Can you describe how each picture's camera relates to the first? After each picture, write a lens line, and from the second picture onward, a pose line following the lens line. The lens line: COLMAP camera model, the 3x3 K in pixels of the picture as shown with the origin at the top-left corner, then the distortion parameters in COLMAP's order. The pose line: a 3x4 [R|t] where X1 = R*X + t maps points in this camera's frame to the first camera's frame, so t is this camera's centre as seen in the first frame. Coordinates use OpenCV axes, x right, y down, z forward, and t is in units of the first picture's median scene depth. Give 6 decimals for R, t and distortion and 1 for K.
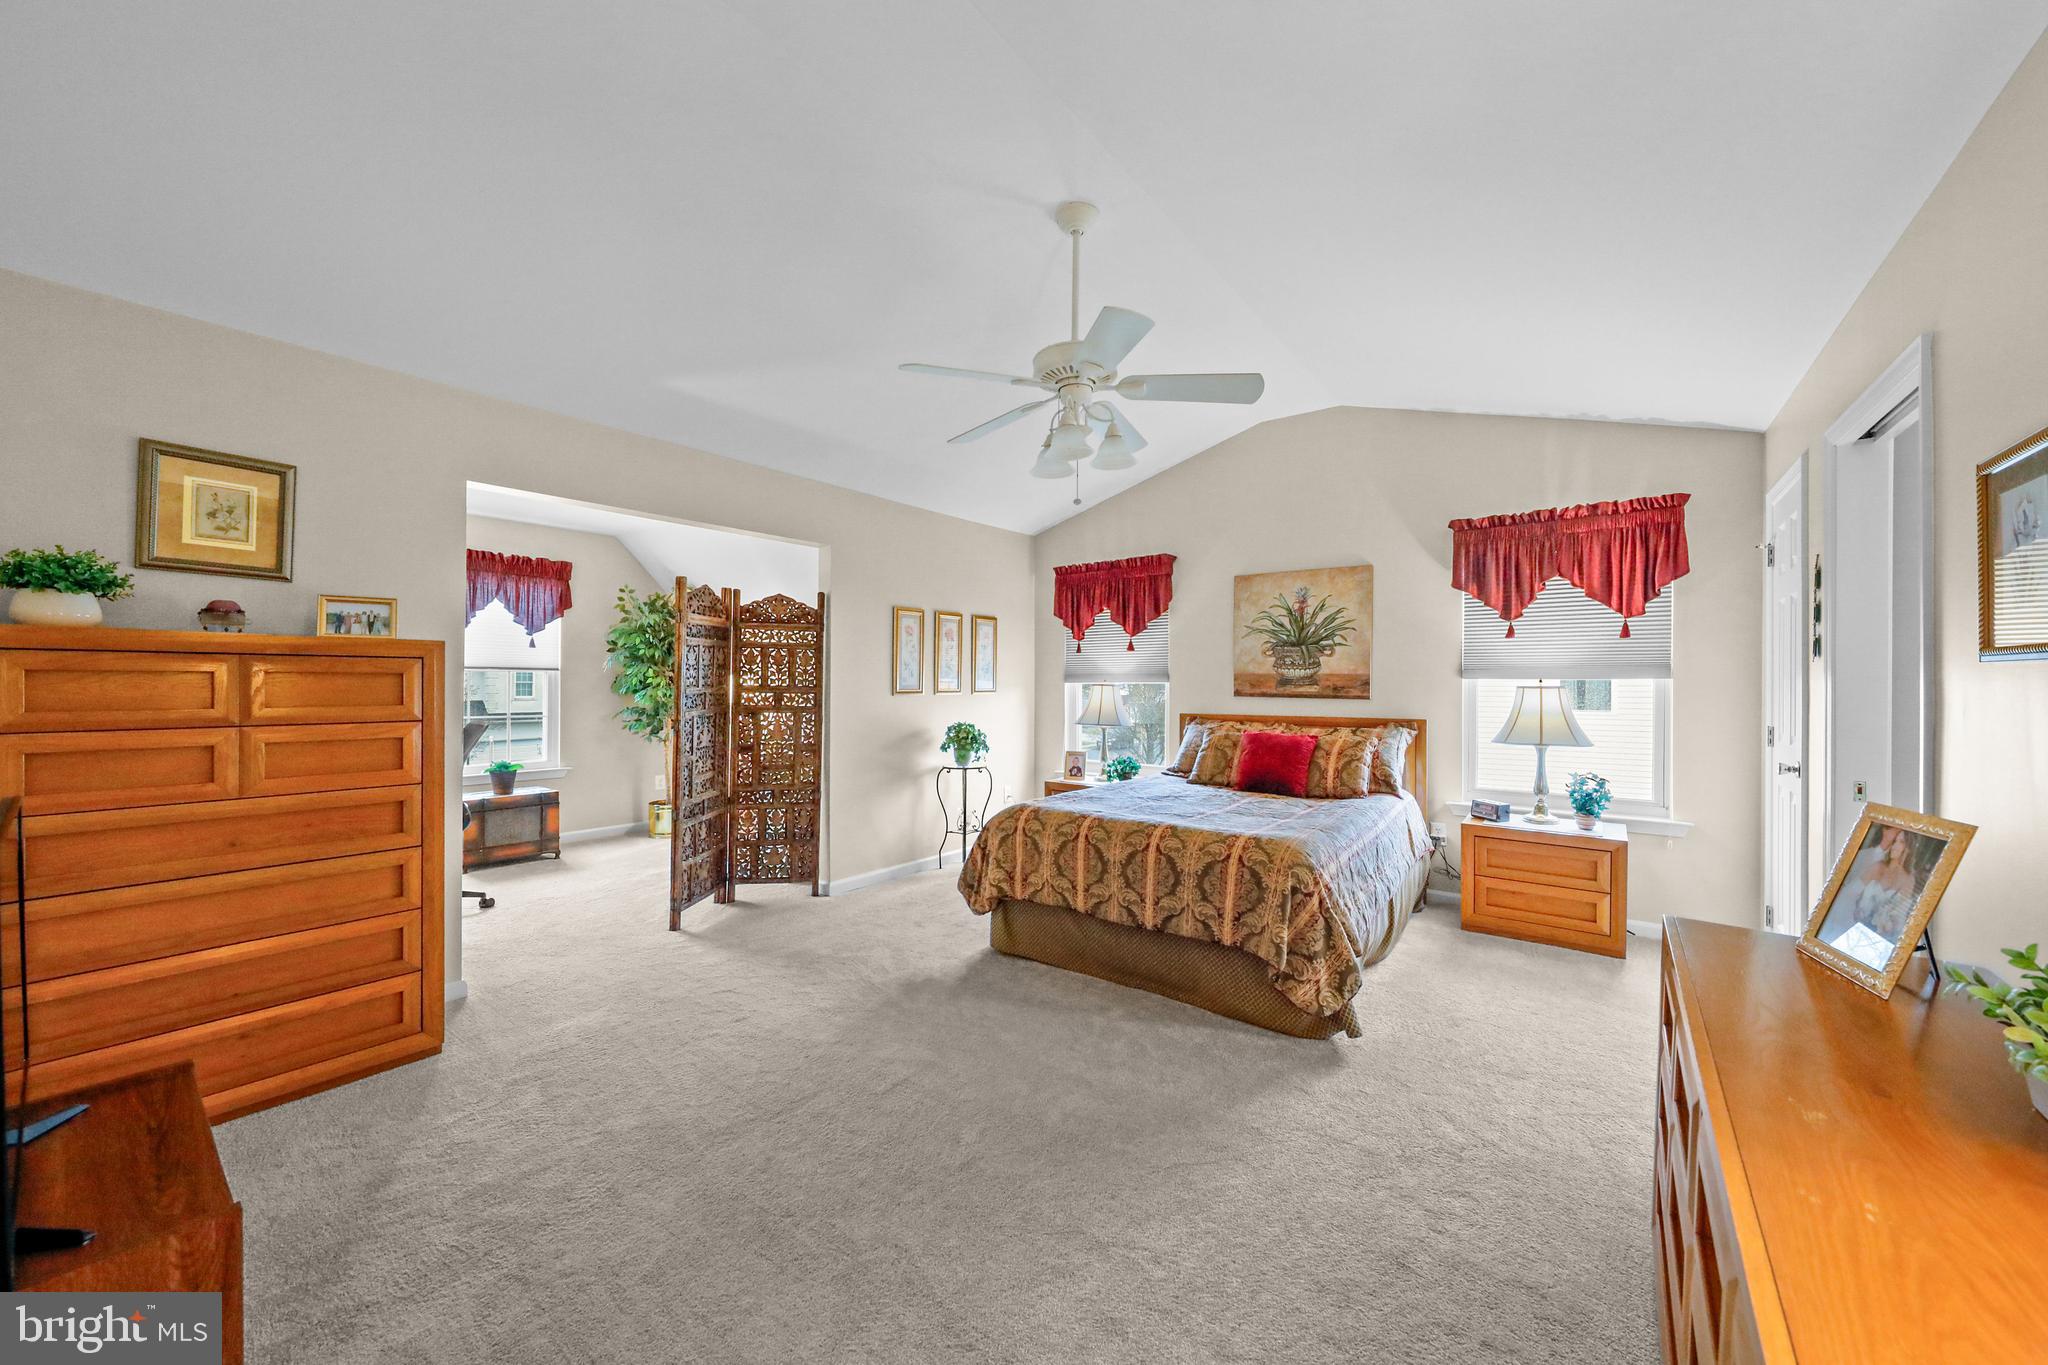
lens RADIAL K [[746.5, 0, 1024.5], [0, 746.5, 673.9], [0, 0, 1]] dist [0.002016, -0.000184]
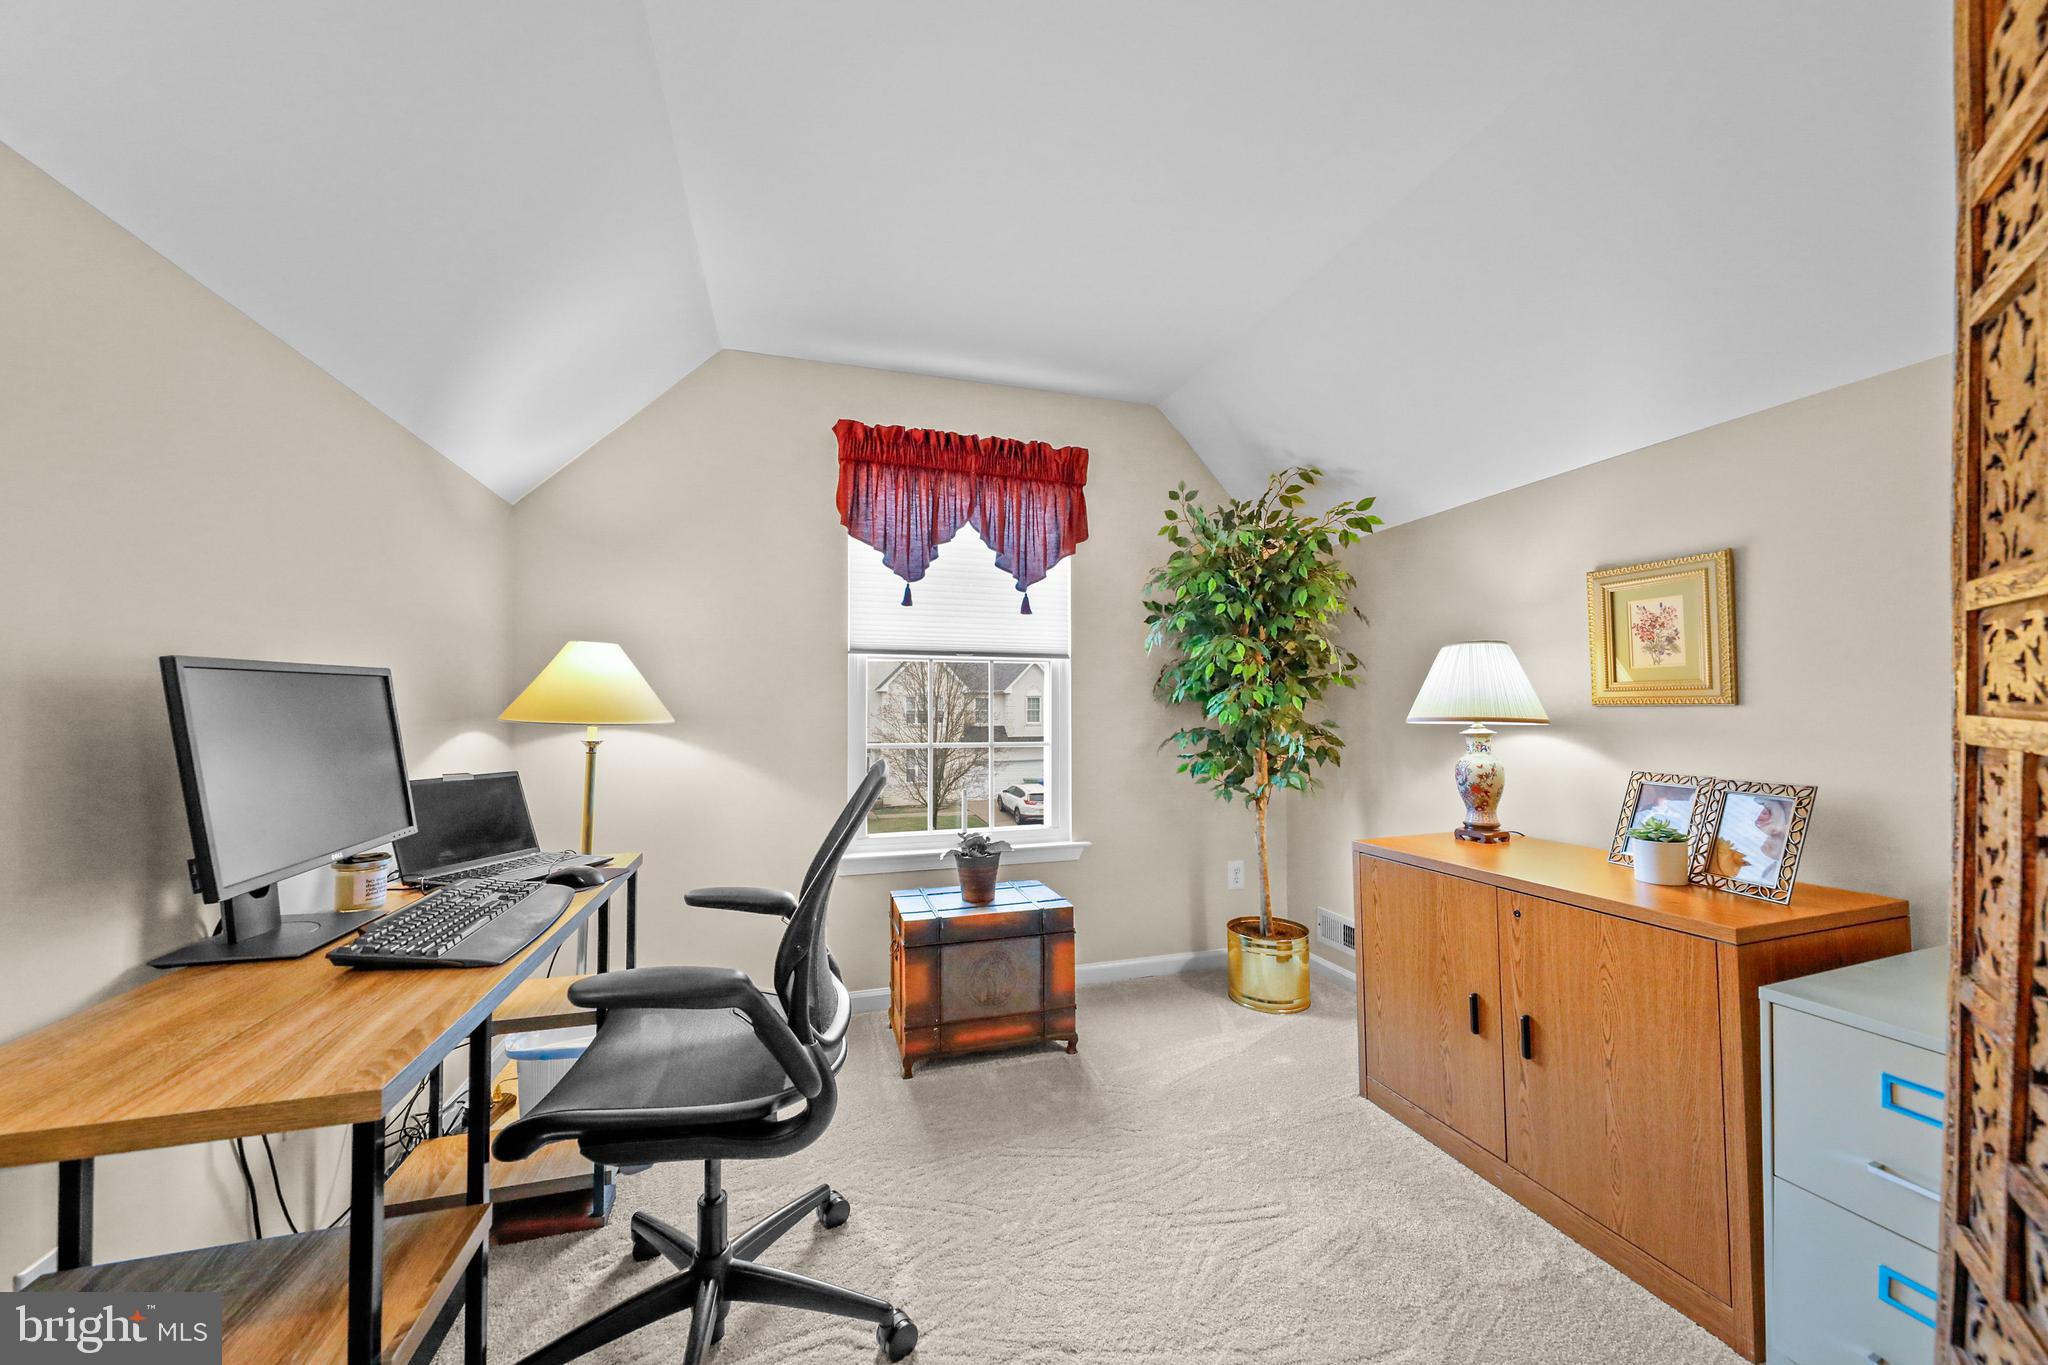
lens RADIAL K [[715.2, 0, 1023.6], [0, 715.2, 688.0], [0, 0, 1]] dist [0.000927, -0.001386]
pose [[0.819928, -0.025018, -0.571919, -0.362776], [0.011695, 0.999568, -0.026960, 0.030595], [0.572347, 0.015417, 0.819867, 0.570634]]
